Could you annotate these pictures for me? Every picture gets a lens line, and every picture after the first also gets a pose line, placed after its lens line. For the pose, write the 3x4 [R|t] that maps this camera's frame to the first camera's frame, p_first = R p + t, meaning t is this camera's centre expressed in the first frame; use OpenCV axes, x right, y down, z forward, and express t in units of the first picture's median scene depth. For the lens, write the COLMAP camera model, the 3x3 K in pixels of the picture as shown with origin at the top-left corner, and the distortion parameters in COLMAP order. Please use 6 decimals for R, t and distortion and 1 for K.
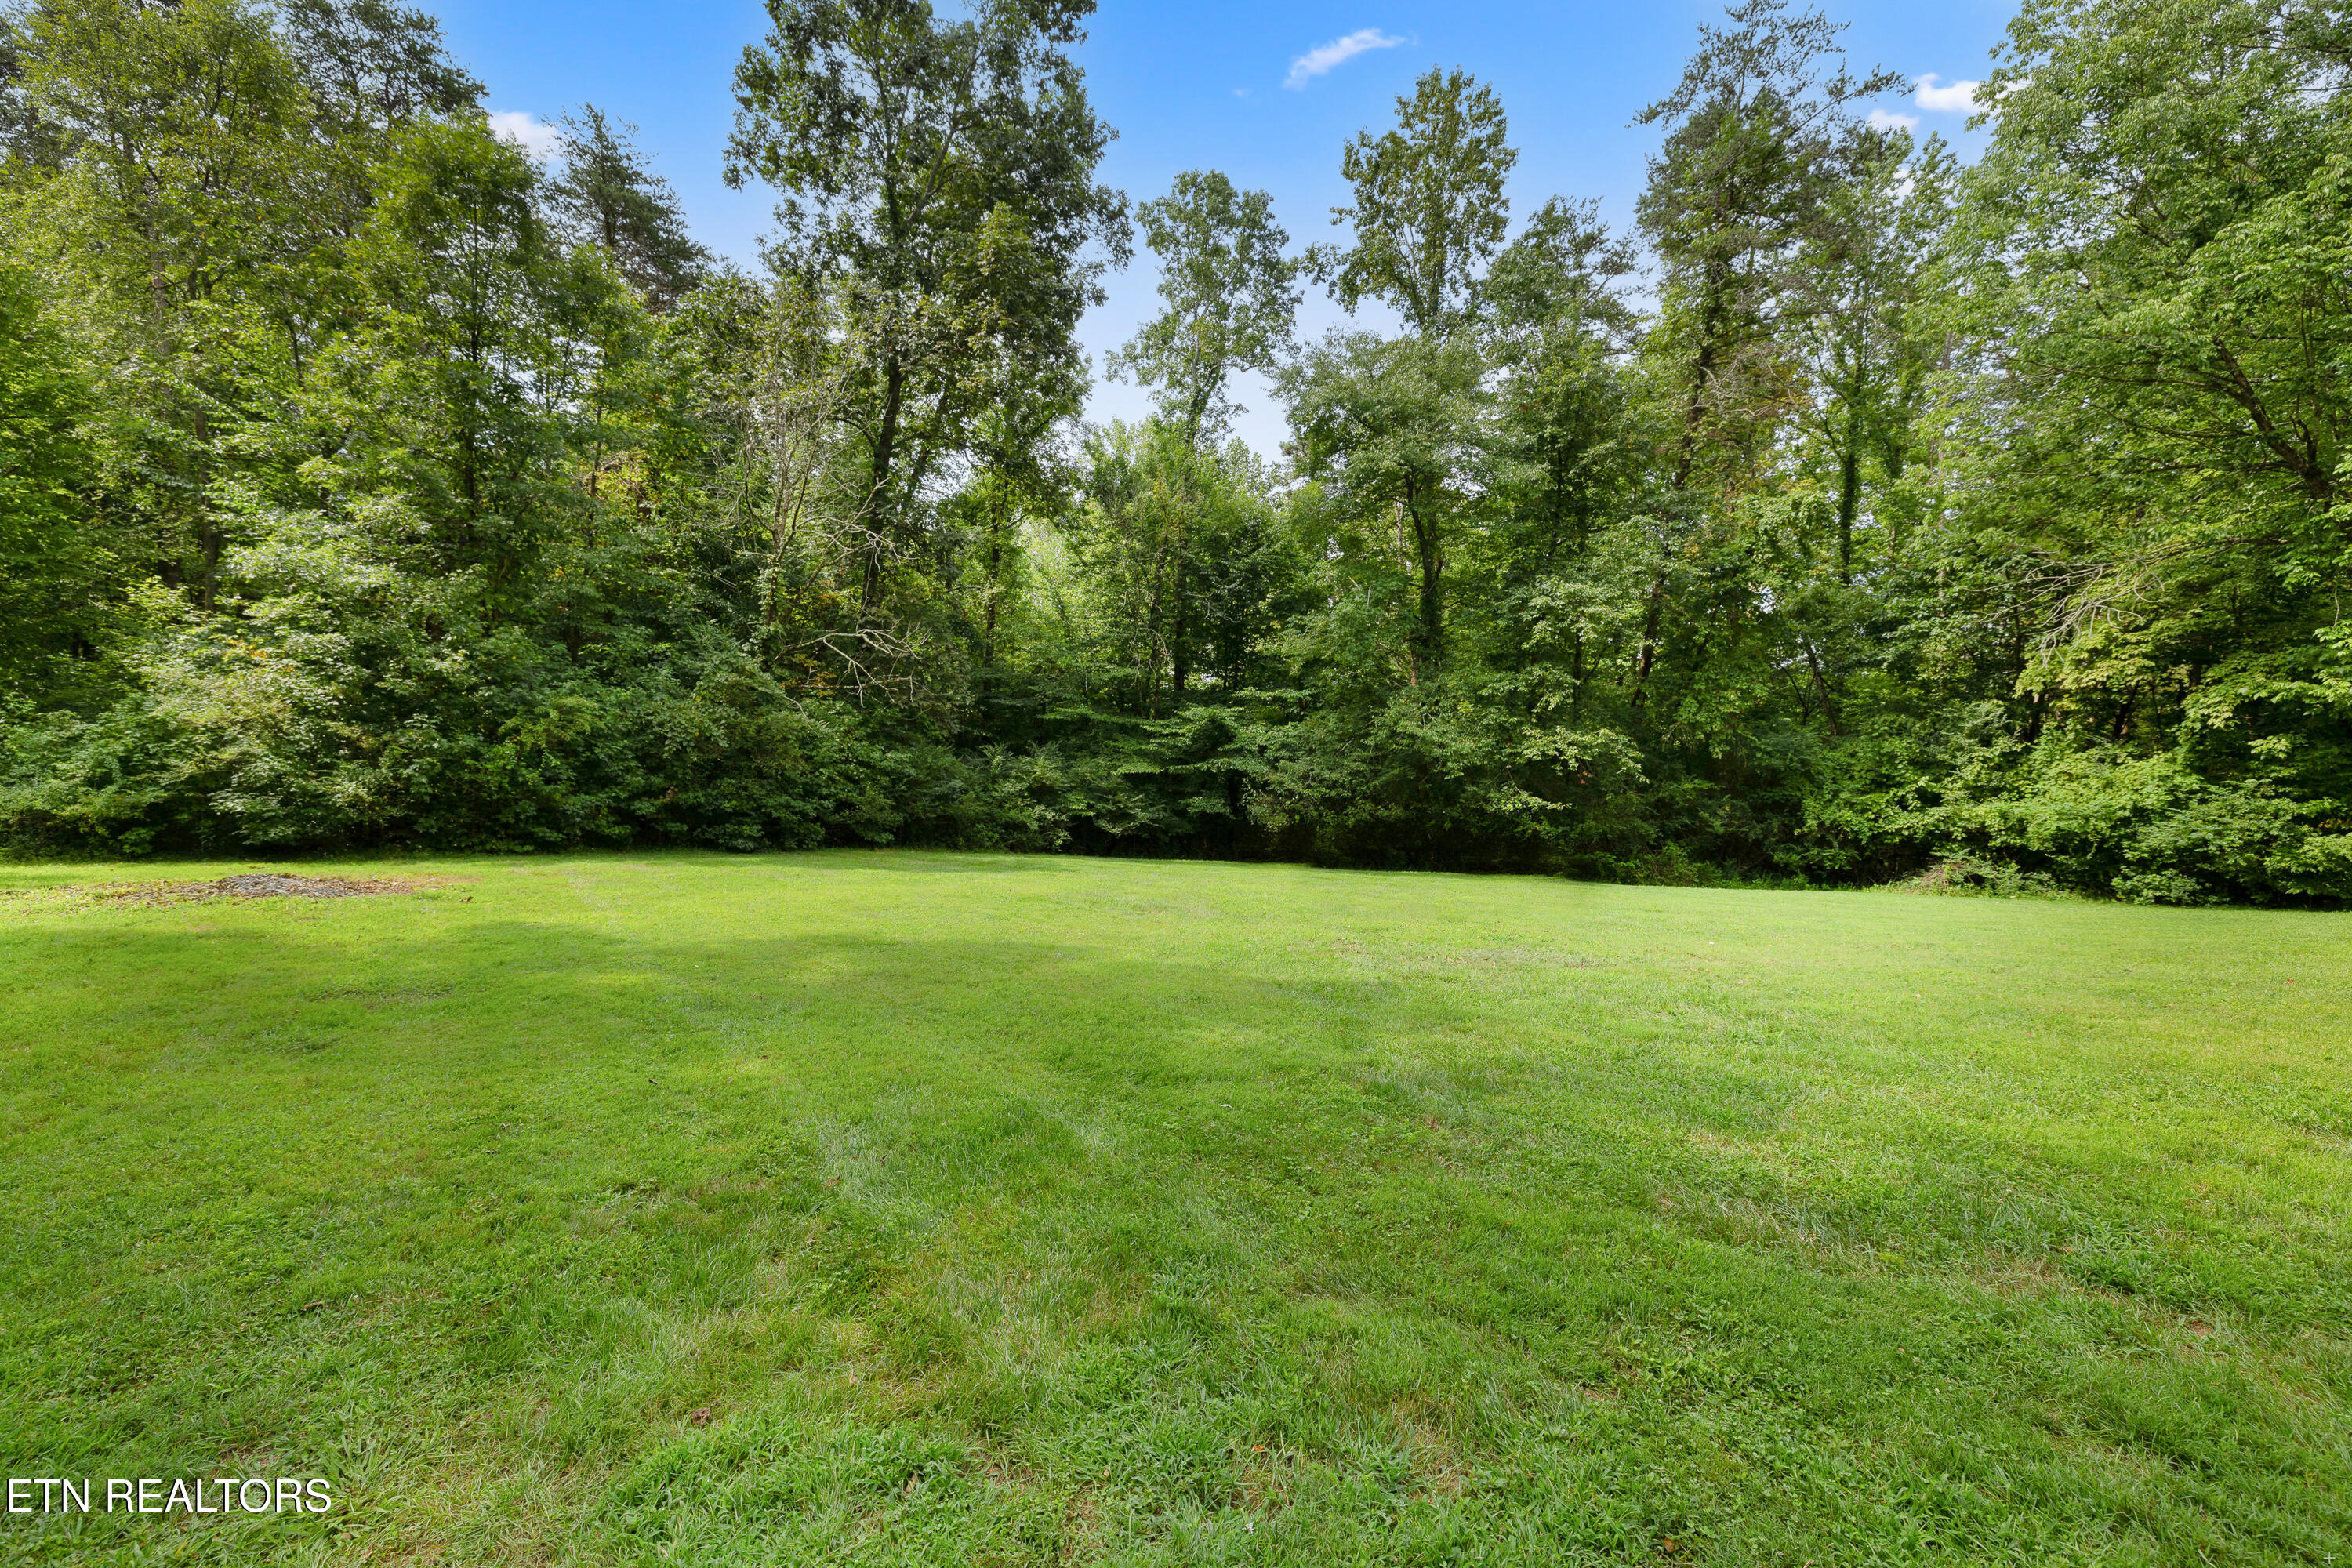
lens RADIAL K [[1002.8, 0, 1176.0], [0, 1002.8, 784.0], [0, 0, 1]] dist [-0.002946, -0.000075]
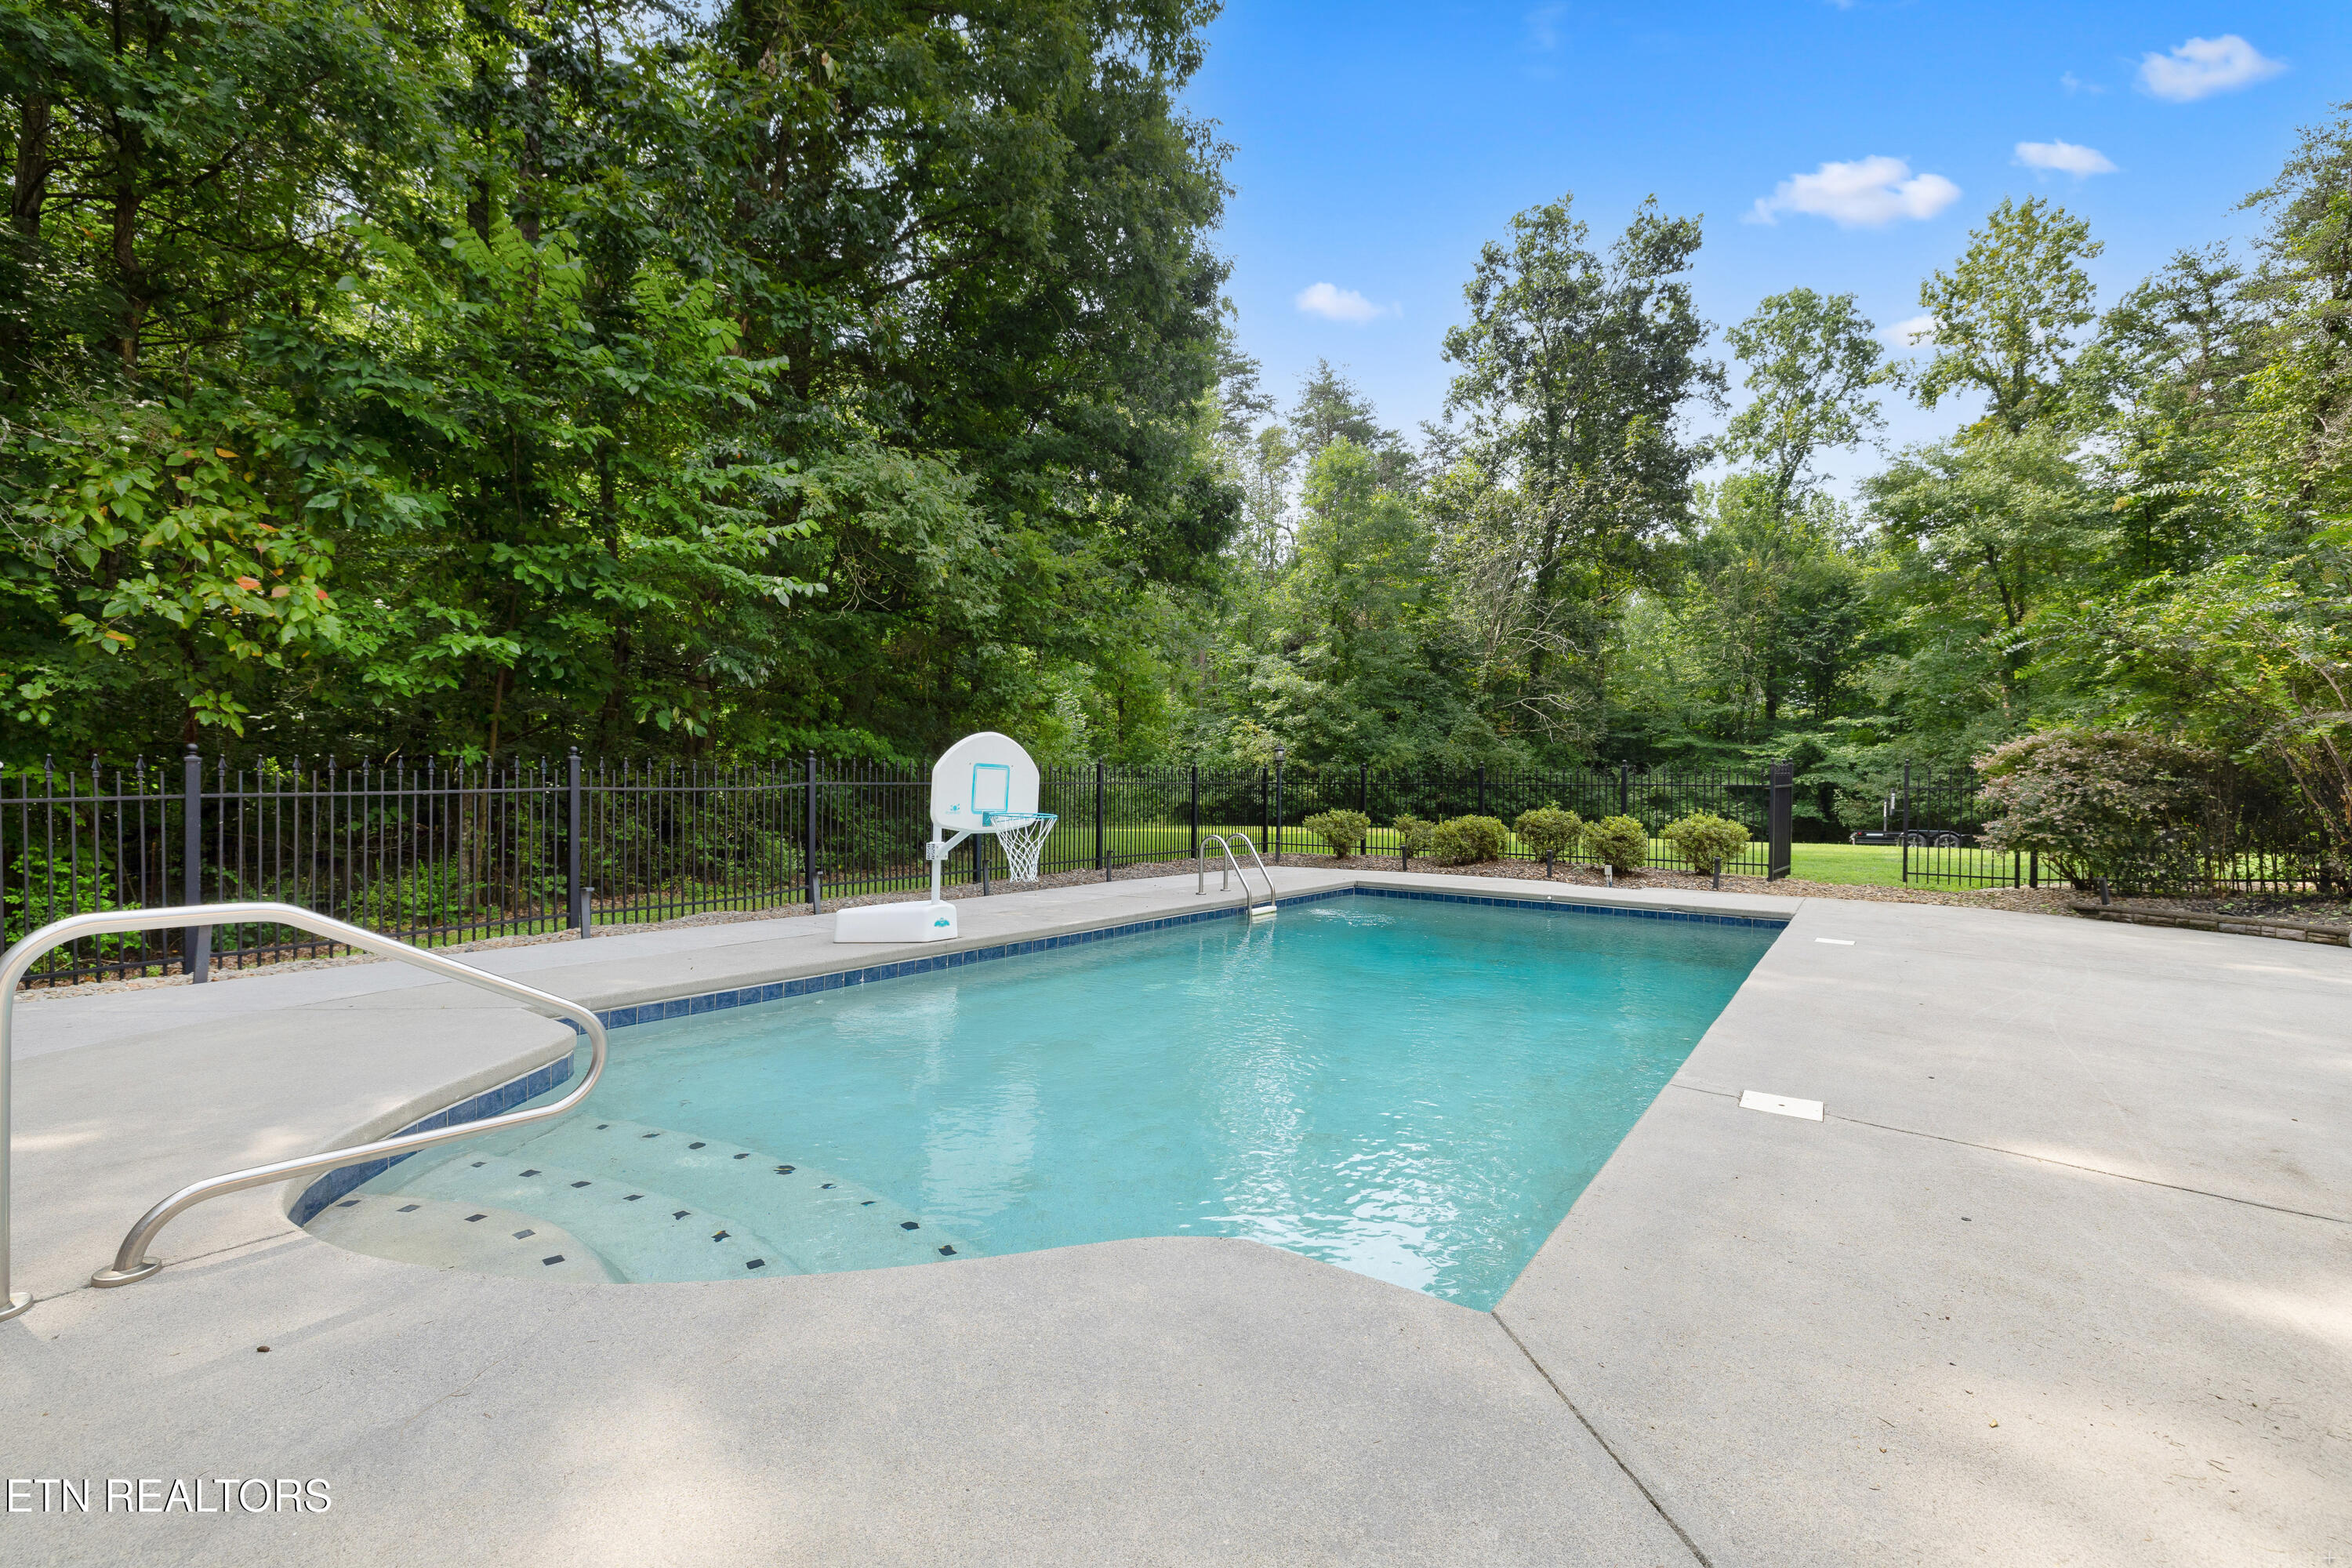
lens RADIAL K [[1002.8, 0, 1176.0], [0, 1002.8, 784.0], [0, 0, 1]] dist [-0.002946, -0.000075]
pose [[0.867345, -0.013334, -0.497528, -0.024761], [-0.002138, 0.999532, -0.030516, 0.028155], [0.497703, 0.027532, 0.866911, -0.503687]]
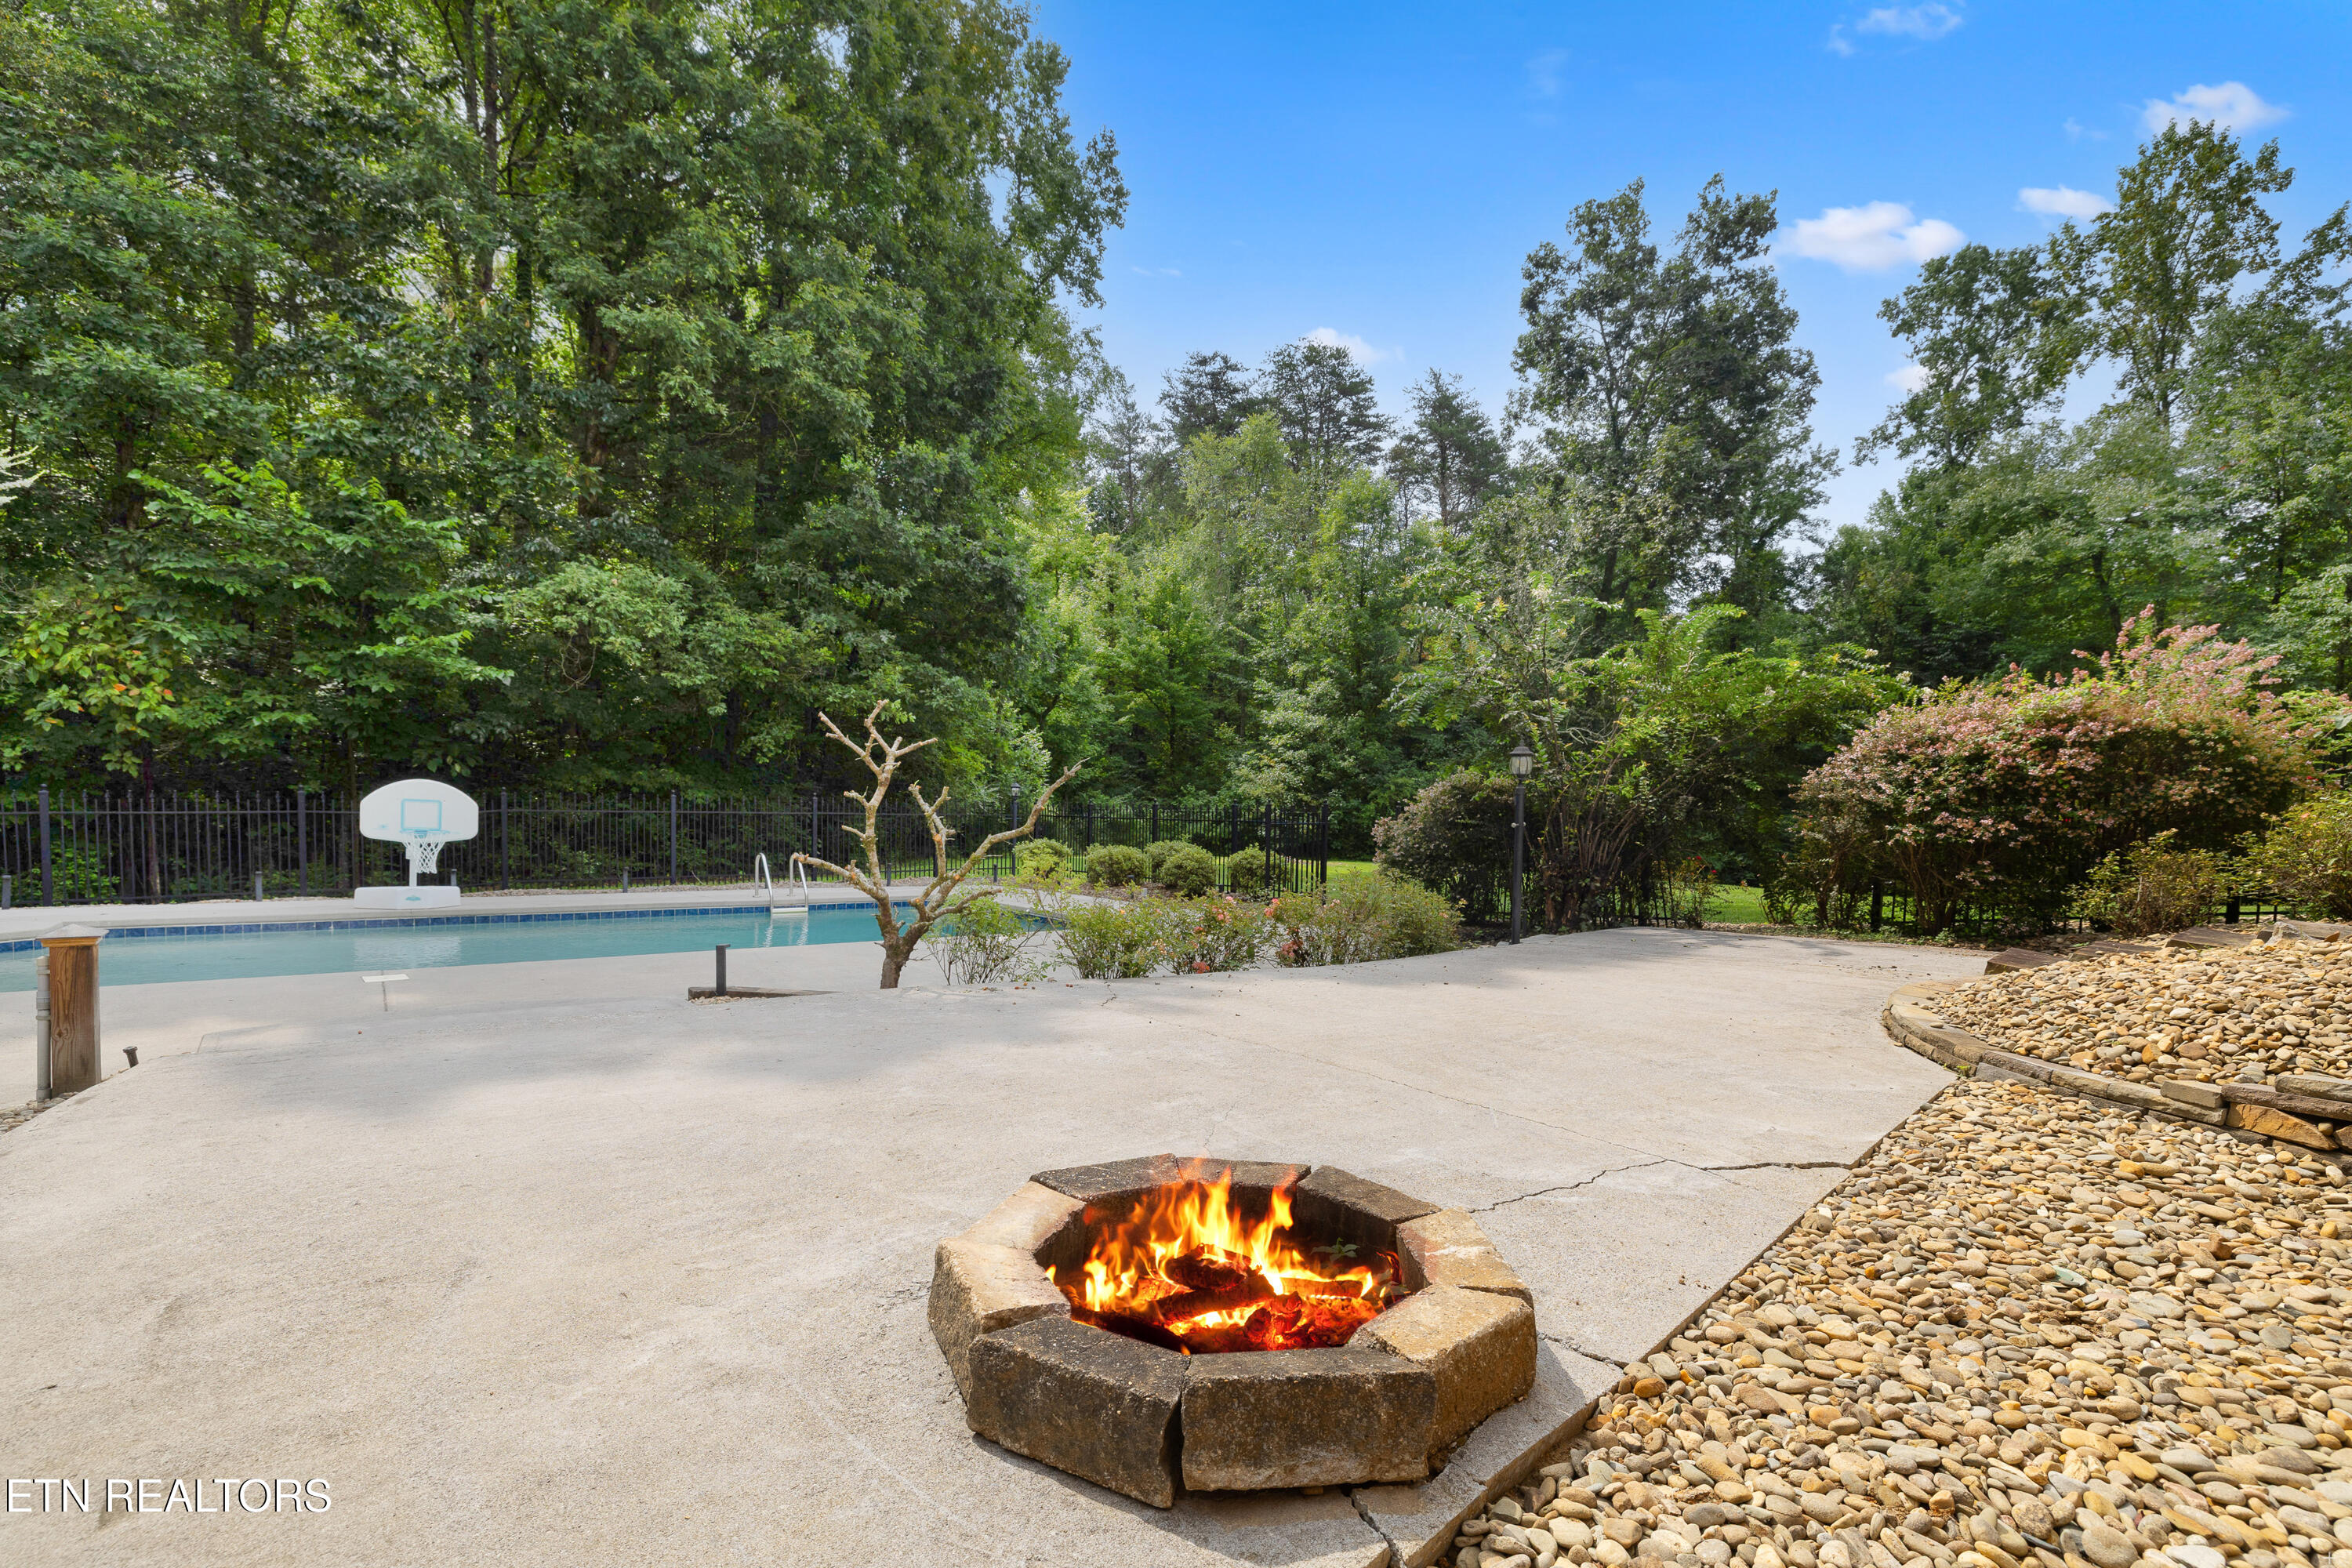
lens RADIAL K [[1053.2, 0, 1179.0], [0, 1053.2, 832.5], [0, 0, 1]] dist [0.000816, -0.000079]
pose [[0.713406, 0.011532, -0.700656, 0.282849], [-0.025249, 0.999638, -0.009255, 0.025136], [0.700296, 0.024294, 0.713440, -0.407114]]
